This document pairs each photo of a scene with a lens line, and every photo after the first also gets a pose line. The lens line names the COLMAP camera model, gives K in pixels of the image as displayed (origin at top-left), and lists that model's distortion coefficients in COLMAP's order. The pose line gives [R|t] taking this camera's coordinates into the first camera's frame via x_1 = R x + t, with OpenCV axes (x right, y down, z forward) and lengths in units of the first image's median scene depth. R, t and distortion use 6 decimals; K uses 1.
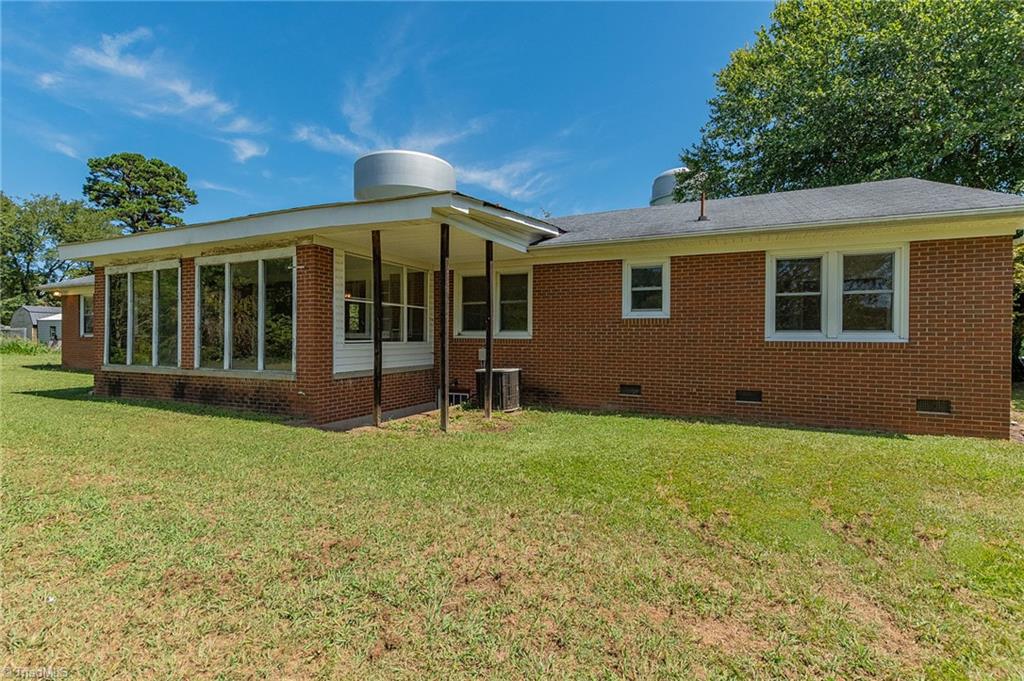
lens RADIAL K [[463.9, 0, 514.3], [0, 463.9, 336.2], [0, 0, 1]] dist [0.003313, -0.002460]
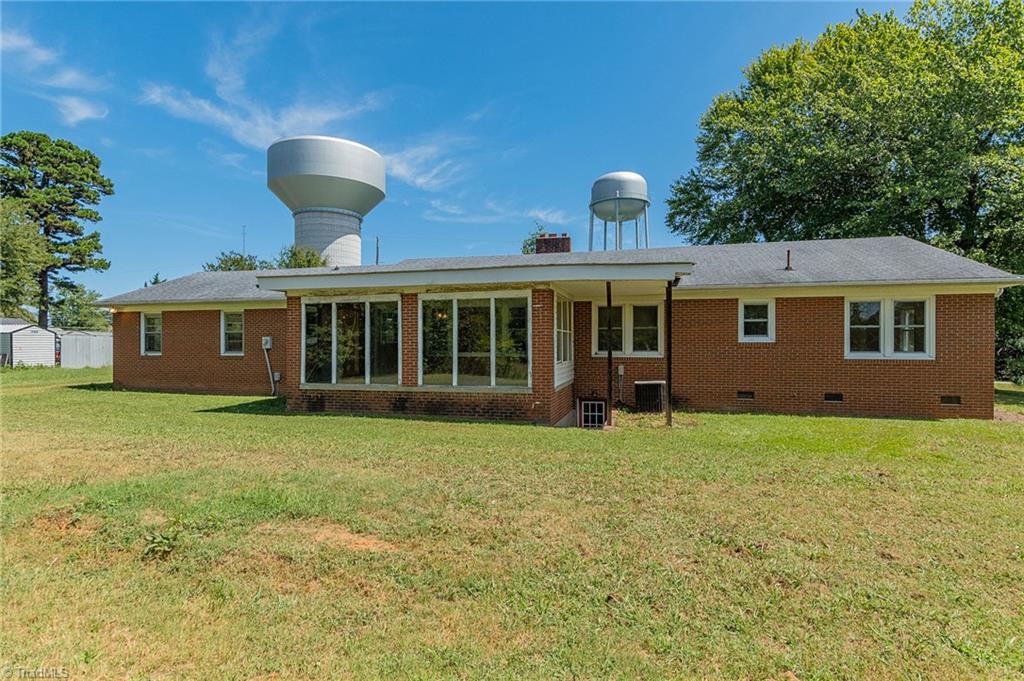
lens RADIAL K [[523.9, 0, 510.5], [0, 523.9, 338.4], [0, 0, 1]] dist [-0.000875, -0.001309]
pose [[0.984268, -0.003057, 0.176654, -0.376153], [0.004795, 0.999944, -0.009409, -0.020915], [-0.176615, 0.010108, 0.984228, -0.205889]]
